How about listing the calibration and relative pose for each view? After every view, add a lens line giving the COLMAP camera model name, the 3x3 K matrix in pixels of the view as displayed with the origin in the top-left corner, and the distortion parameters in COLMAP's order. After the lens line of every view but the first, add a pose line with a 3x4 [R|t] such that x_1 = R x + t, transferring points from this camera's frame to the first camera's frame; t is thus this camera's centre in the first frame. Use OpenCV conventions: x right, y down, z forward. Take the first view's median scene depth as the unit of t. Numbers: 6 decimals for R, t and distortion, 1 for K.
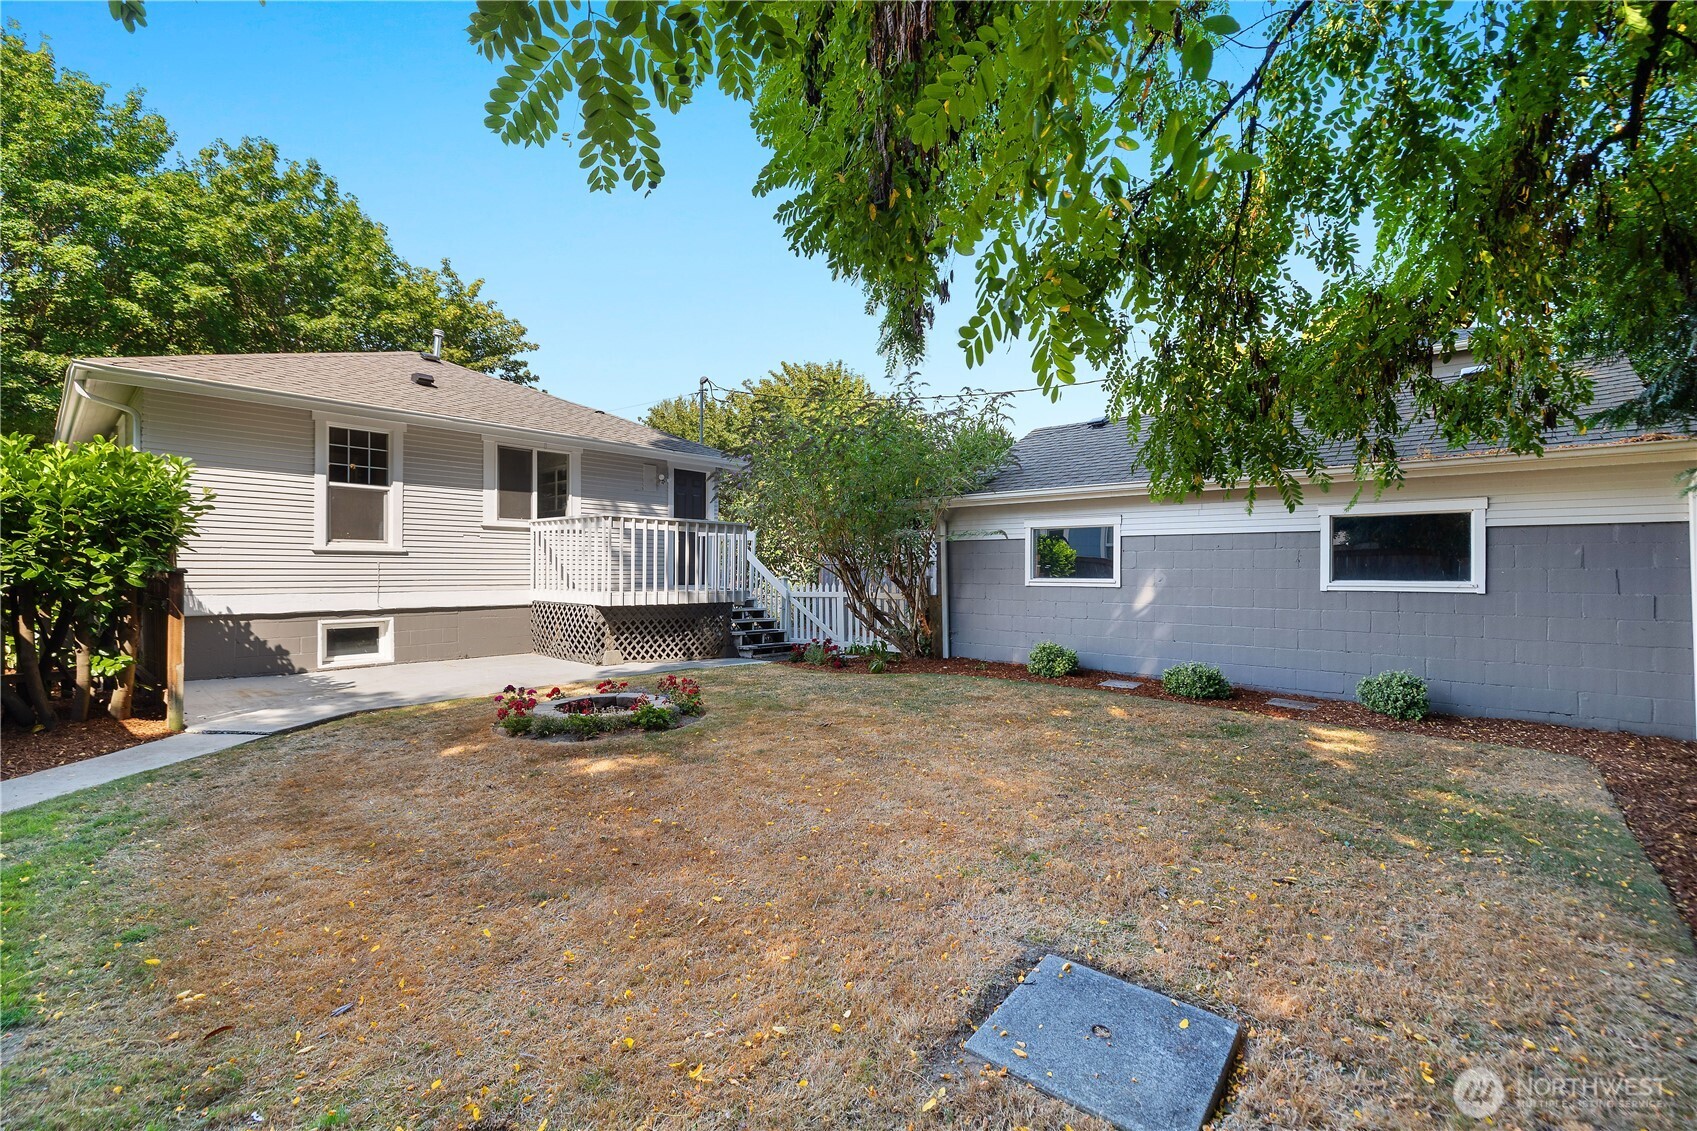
lens RADIAL K [[734.7, 0, 858.2], [0, 734.7, 558.5], [0, 0, 1]] dist [0.007751, -0.001233]
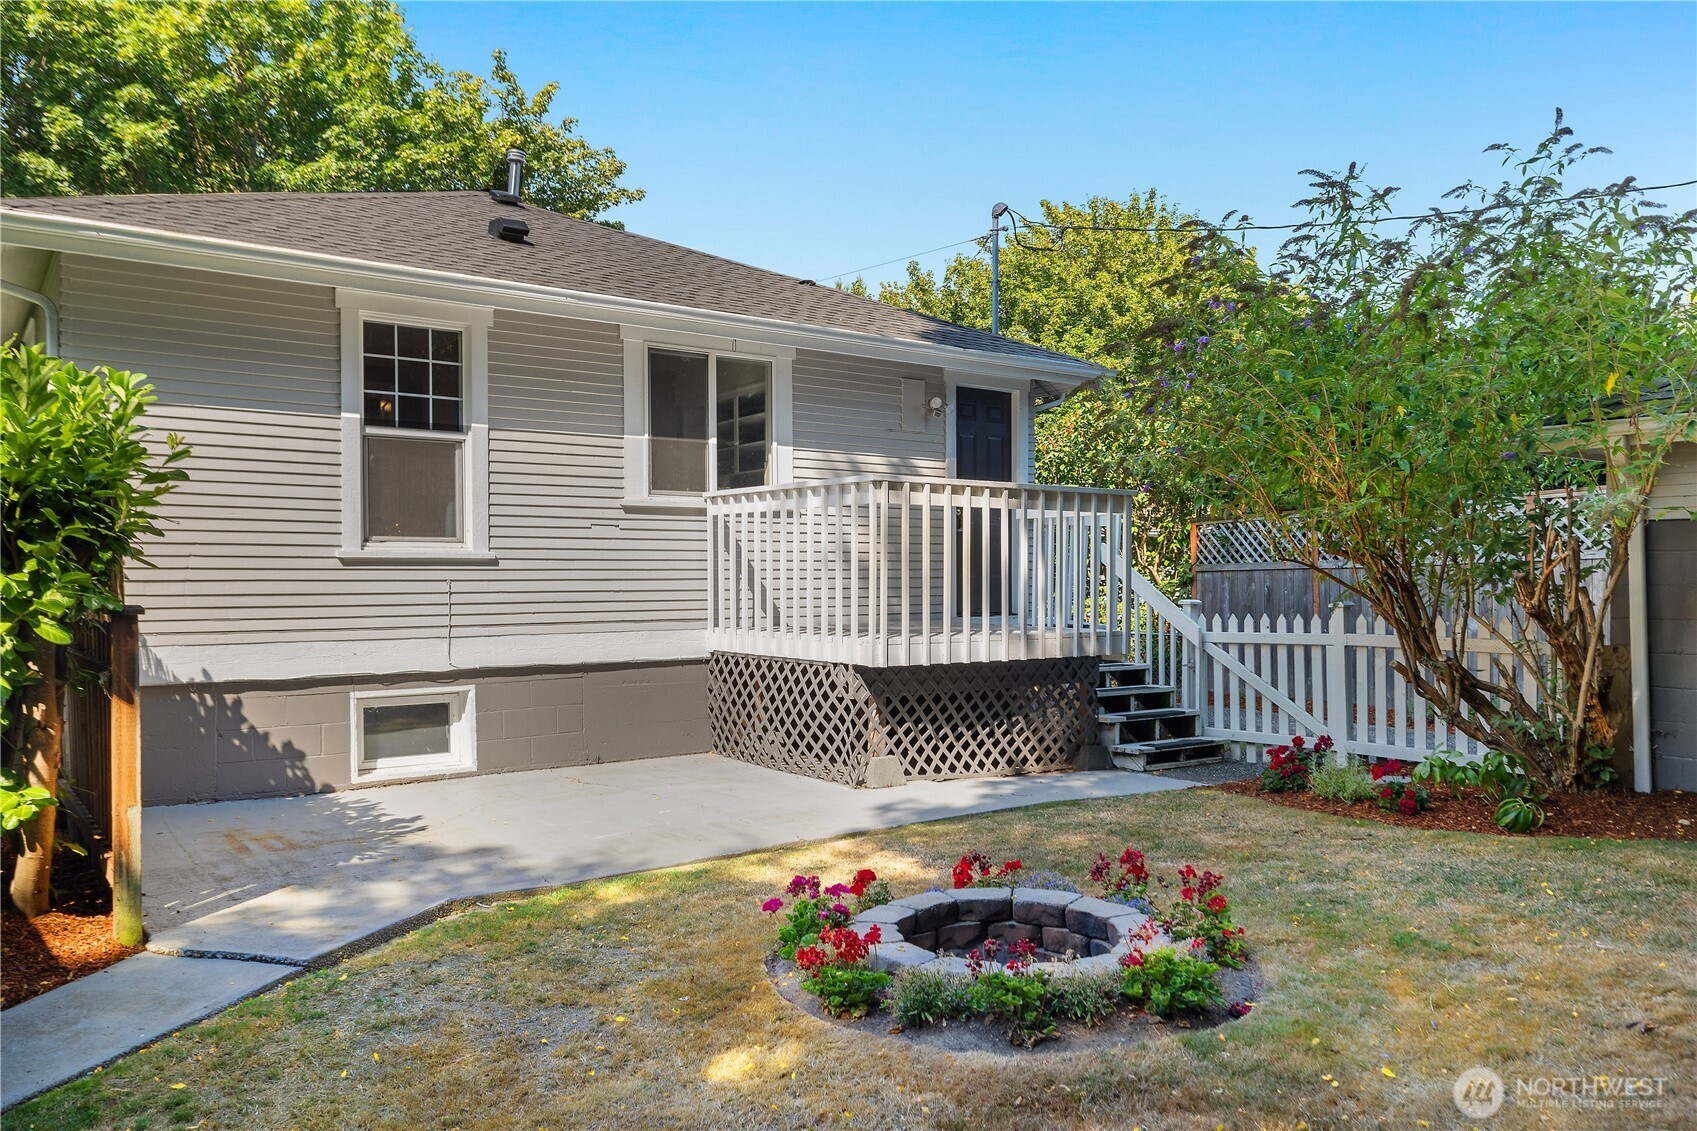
lens RADIAL K [[1228.3, 0, 843.1], [0, 1228.3, 571.2], [0, 0, 1]] dist [0.011828, -0.006527]
pose [[0.978494, -0.008146, -0.206113, -0.187782], [0.010708, 0.999879, 0.011319, -0.007136], [0.205996, -0.013282, 0.978463, 0.195702]]
